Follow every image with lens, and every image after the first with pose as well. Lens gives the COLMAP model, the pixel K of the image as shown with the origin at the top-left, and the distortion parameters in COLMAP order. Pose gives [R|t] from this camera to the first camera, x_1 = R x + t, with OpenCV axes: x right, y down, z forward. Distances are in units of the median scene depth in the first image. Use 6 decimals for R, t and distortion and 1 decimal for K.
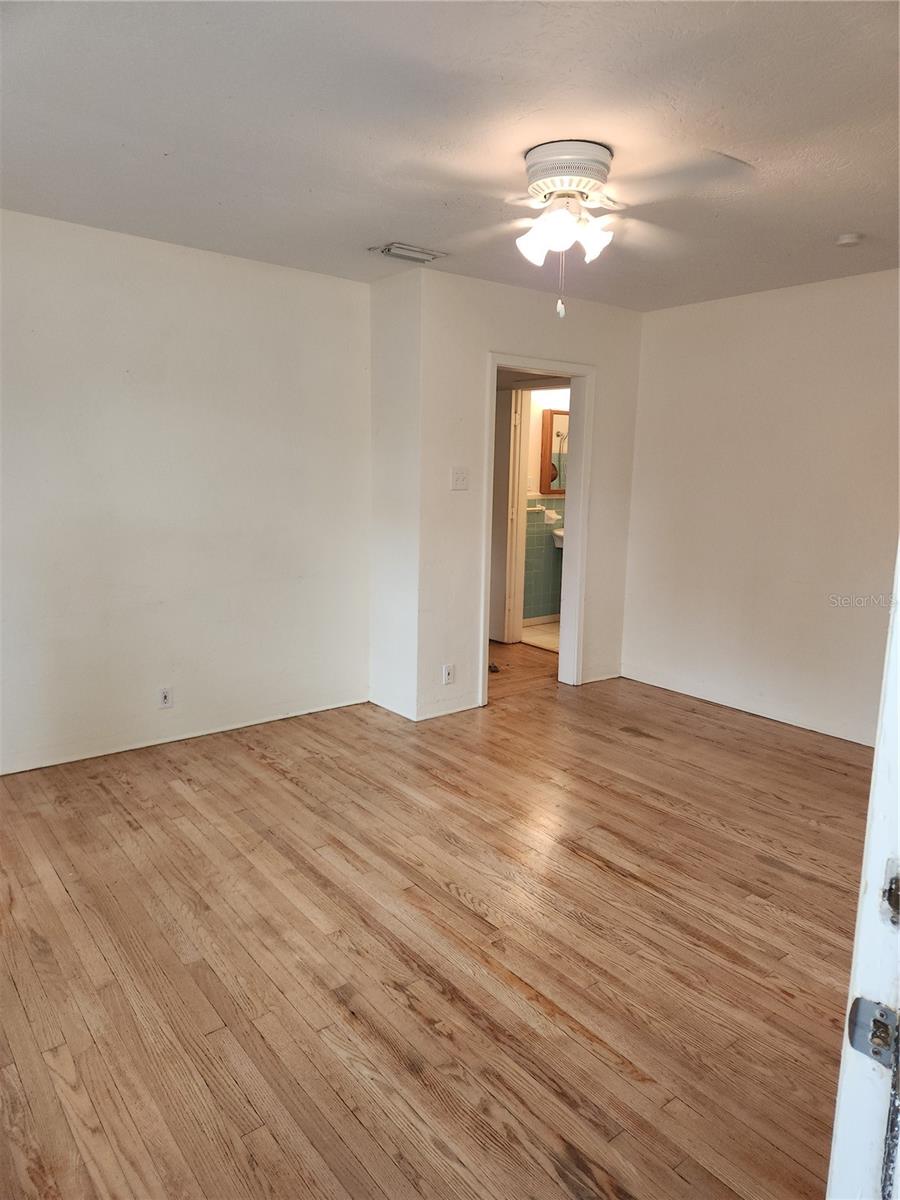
lens RADIAL K [[806.5, 0, 452.9], [0, 806.5, 600.1], [0, 0, 1]] dist [0.027187, -0.020810]
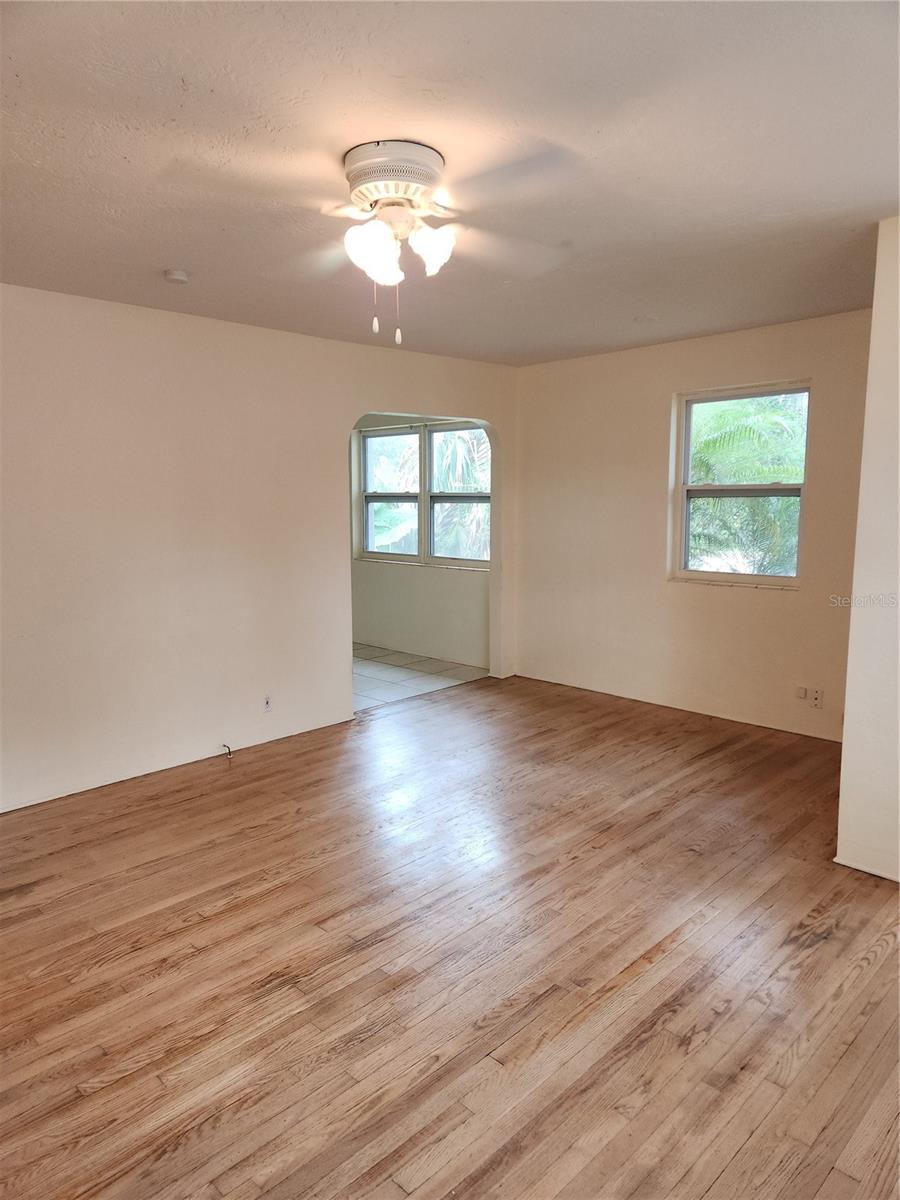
lens RADIAL K [[806.5, 0, 451.8], [0, 806.5, 595.7], [0, 0, 1]] dist [0.027187, -0.020810]
pose [[-0.132422, -0.158876, 0.978378, -0.680410], [0.180030, 0.966797, 0.181362, -0.206725], [-0.974707, 0.200154, -0.099422, 0.947222]]
